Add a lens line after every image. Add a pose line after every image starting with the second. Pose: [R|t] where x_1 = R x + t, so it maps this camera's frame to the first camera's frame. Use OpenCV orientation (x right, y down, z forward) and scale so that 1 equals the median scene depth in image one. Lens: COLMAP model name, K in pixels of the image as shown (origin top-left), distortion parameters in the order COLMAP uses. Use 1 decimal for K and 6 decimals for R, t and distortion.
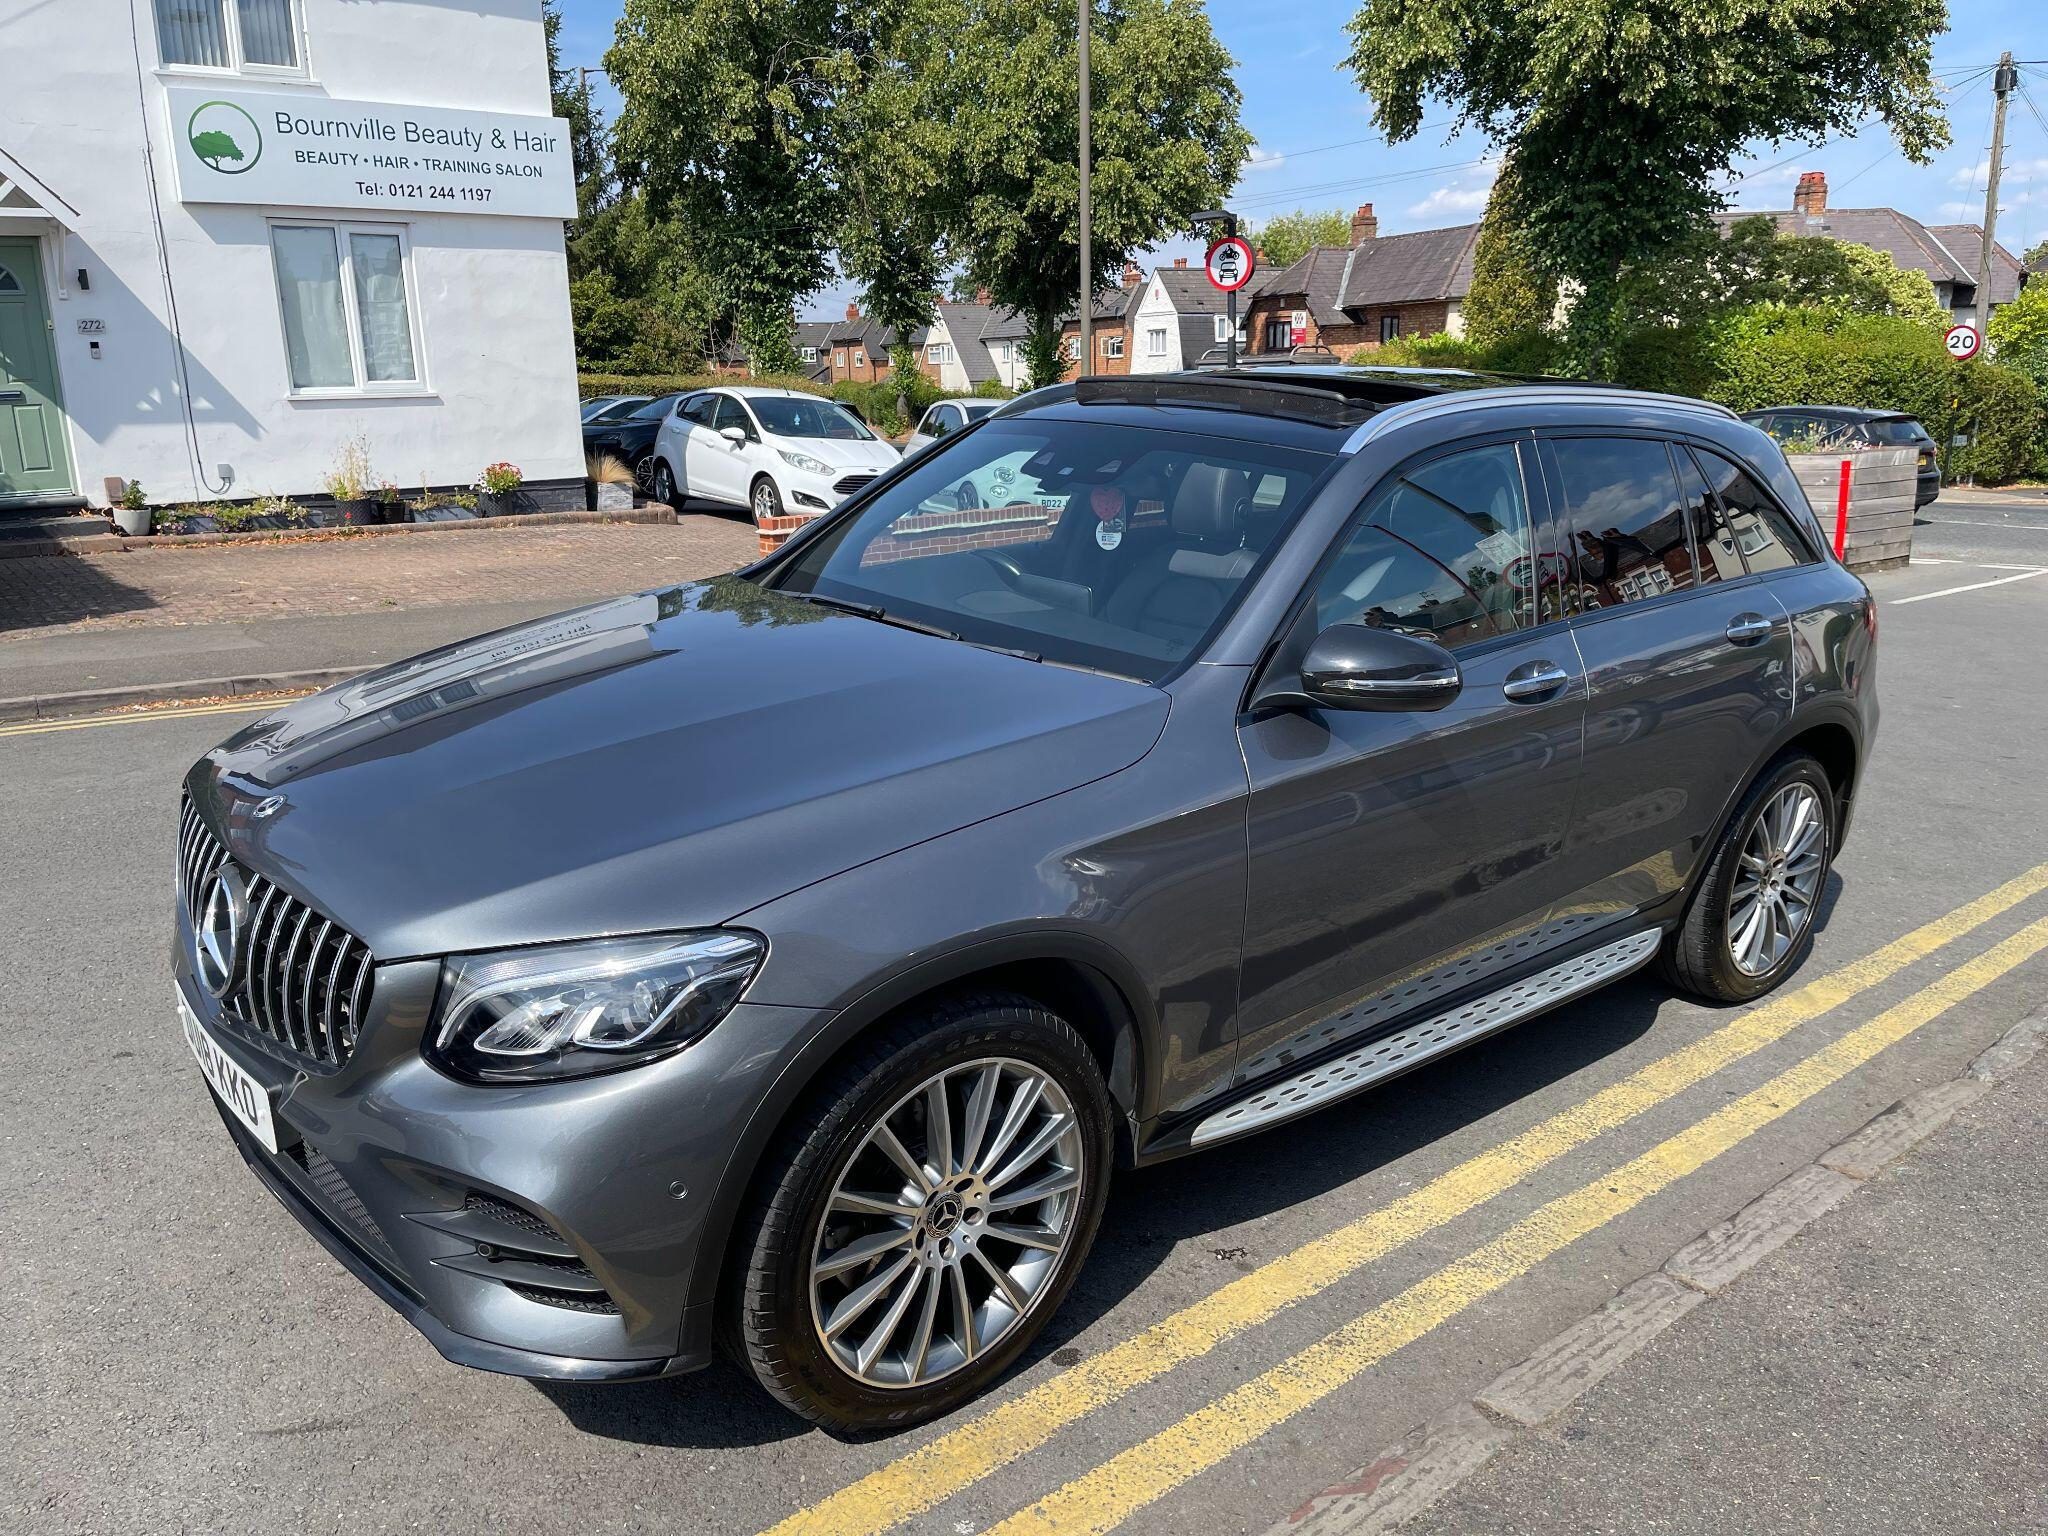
lens RADIAL K [[1546.6, 0, 1000.9], [0, 1546.6, 756.0], [0, 0, 1]] dist [0.069638, -0.092021]
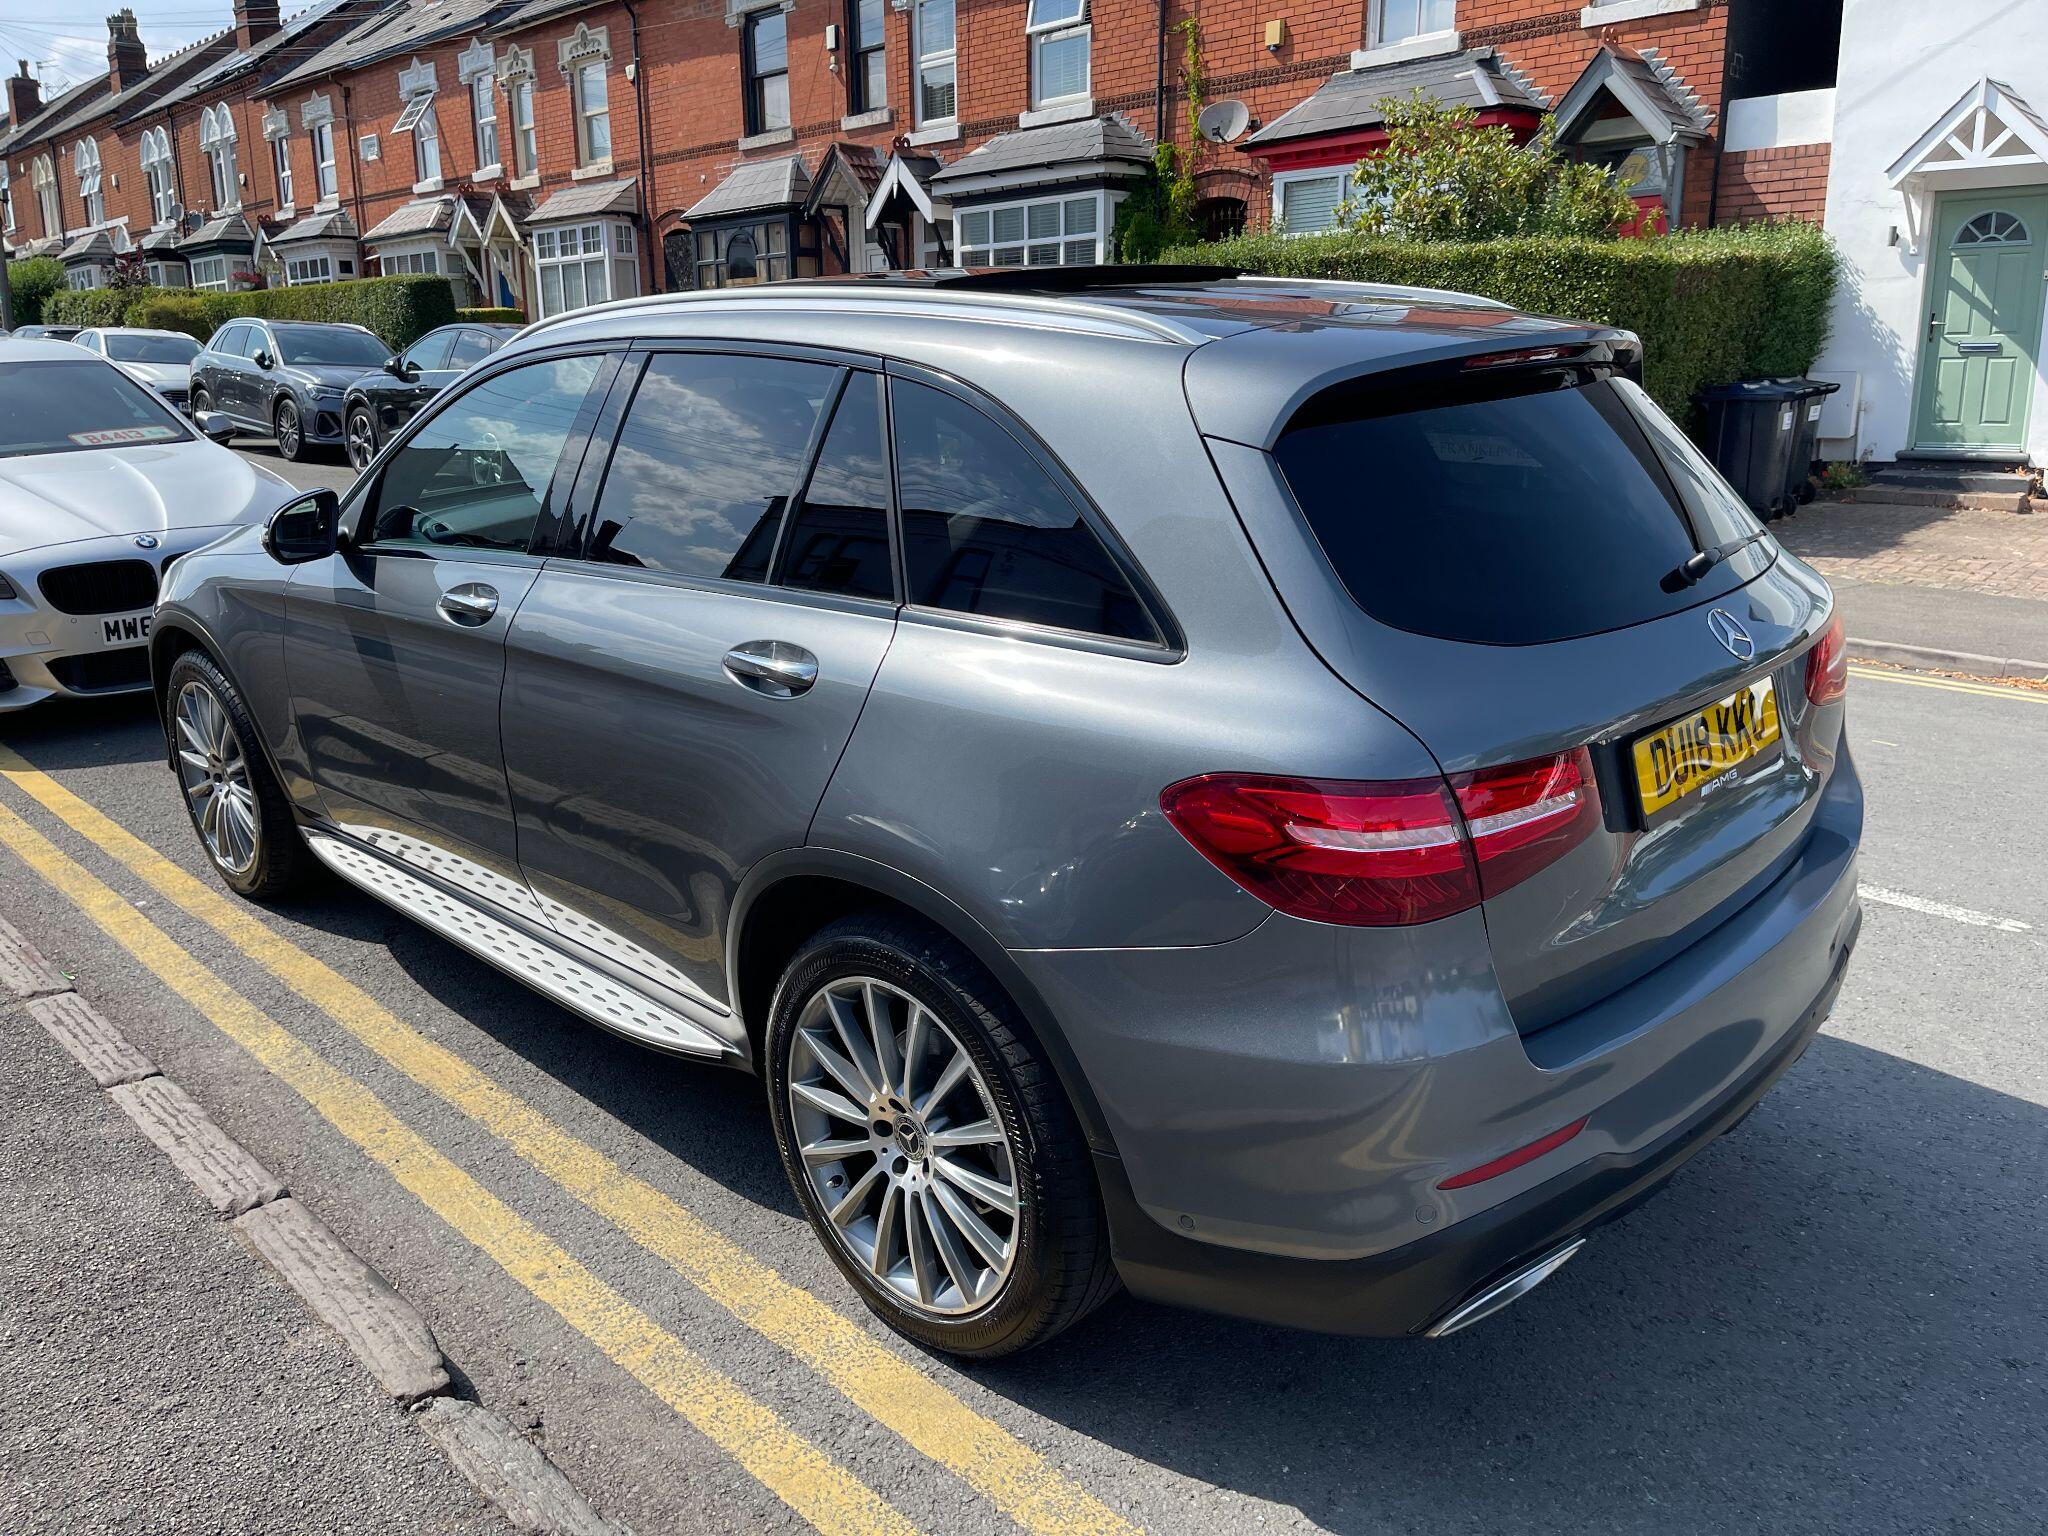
lens RADIAL K [[1547.6, 0, 1015.8], [0, 1547.6, 744.7], [0, 0, 1]] dist [0.081043, -0.118523]
pose [[0.090728, 0.245851, -0.965052, 0.296805], [-0.233581, 0.947270, 0.219361, -0.056864], [0.968095, 0.205515, 0.143370, 0.272409]]
